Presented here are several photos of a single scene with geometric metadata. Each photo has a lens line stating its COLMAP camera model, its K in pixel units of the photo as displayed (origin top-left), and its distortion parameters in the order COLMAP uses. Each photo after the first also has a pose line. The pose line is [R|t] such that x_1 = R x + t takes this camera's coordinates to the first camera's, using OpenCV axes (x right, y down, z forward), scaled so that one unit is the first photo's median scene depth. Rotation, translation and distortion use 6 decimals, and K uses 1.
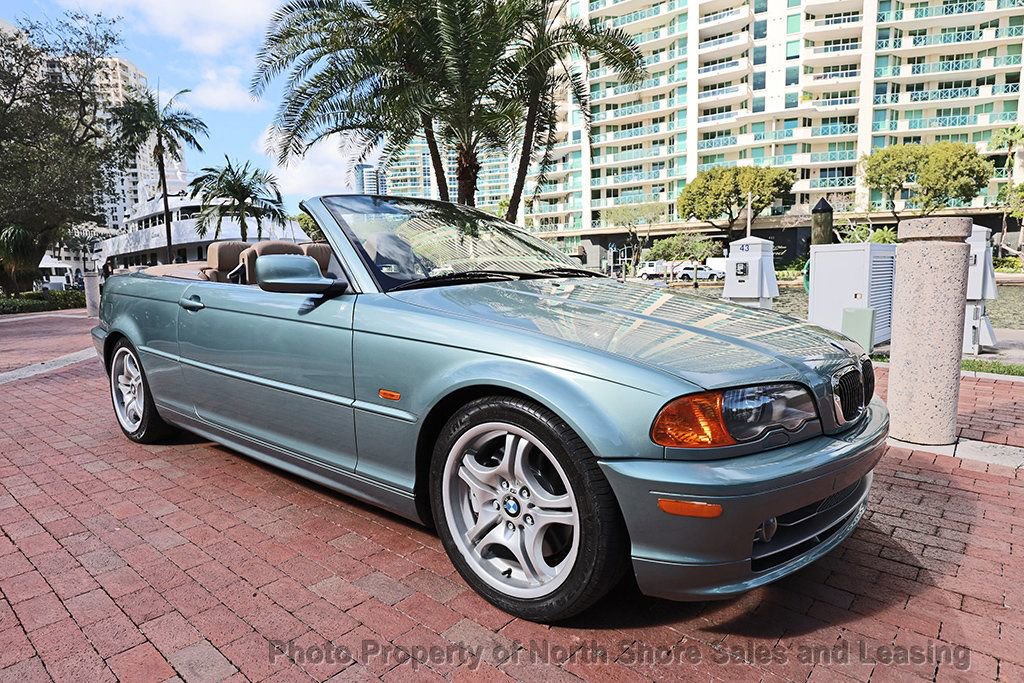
lens RADIAL K [[823.7, 0, 511.9], [0, 823.7, 352.4], [0, 0, 1]] dist [0.003468, -0.000133]
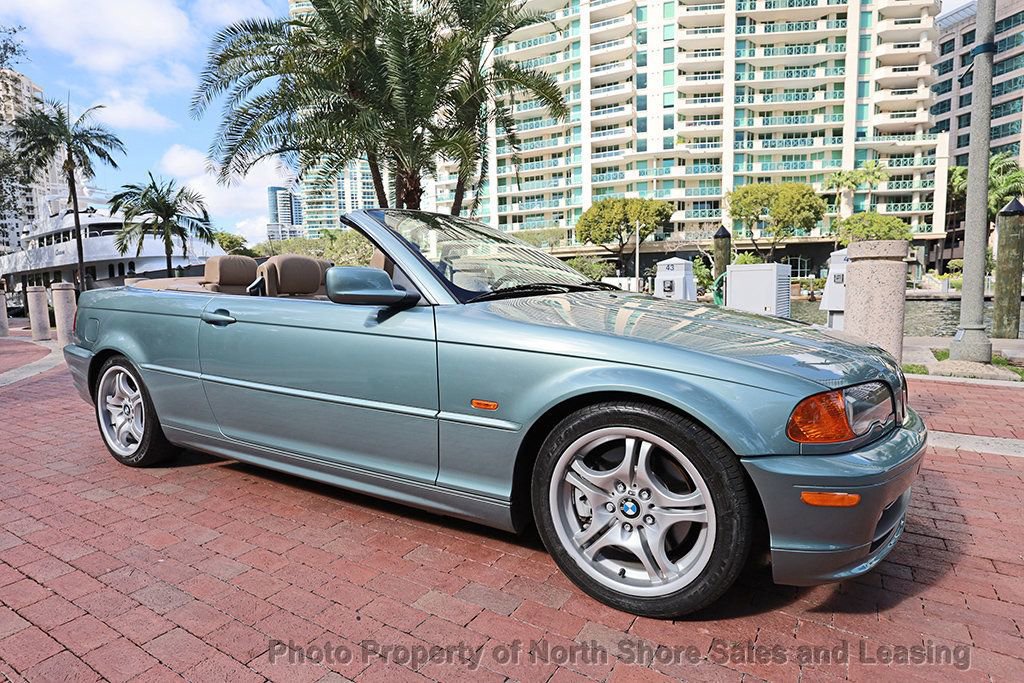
lens RADIAL K [[741.6, 0, 512.0], [0, 741.6, 341.5], [0, 0, 1]] dist [0.002944, 0.003755]
pose [[0.975993, -0.015560, 0.217245, -0.116157], [0.022611, 0.999294, -0.030006, 0.000866], [-0.216625, 0.034198, 0.975656, 0.039223]]
